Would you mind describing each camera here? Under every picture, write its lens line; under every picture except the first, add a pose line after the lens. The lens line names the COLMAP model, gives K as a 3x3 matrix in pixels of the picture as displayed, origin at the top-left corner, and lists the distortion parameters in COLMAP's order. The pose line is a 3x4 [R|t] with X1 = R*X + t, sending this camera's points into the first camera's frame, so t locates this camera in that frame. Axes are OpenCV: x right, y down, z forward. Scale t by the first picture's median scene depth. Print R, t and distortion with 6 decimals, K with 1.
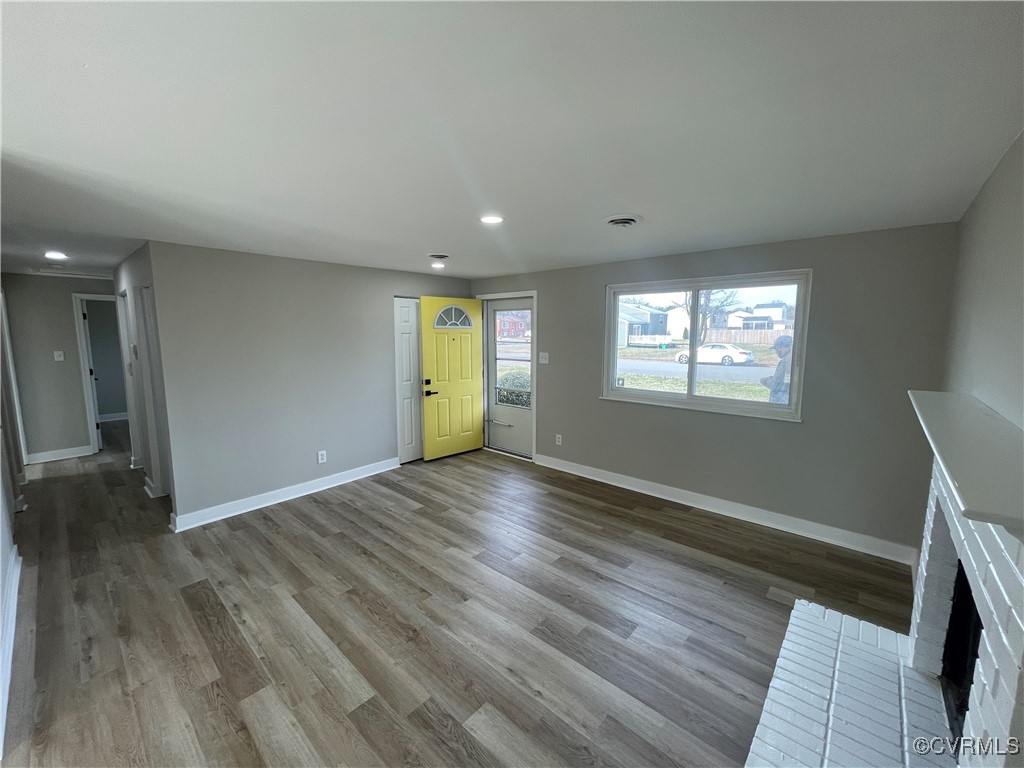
lens RADIAL K [[415.1, 0, 510.5], [0, 415.1, 381.1], [0, 0, 1]] dist [-0.009384, 0.004079]
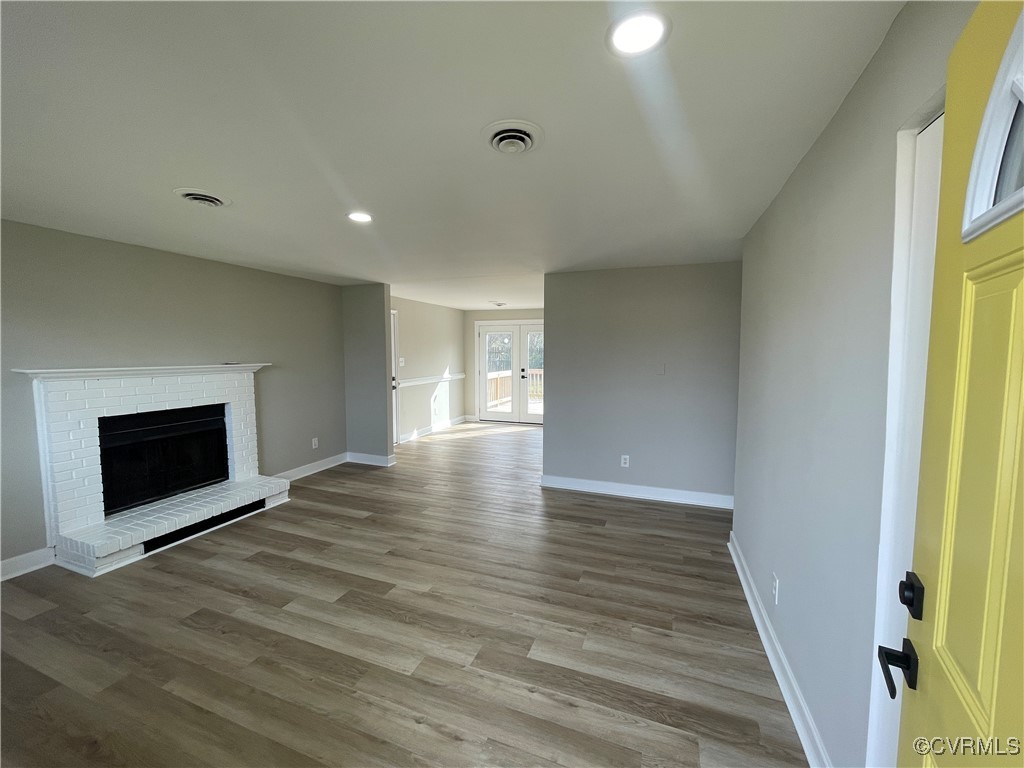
lens RADIAL K [[415.1, 0, 510.5], [0, 415.1, 381.1], [0, 0, 1]] dist [-0.009384, 0.004079]
pose [[-0.933815, 0.022396, -0.357056, -0.011439], [-0.046539, 0.981954, 0.183305, -0.133698], [0.354717, 0.187790, -0.915921, 1.429285]]
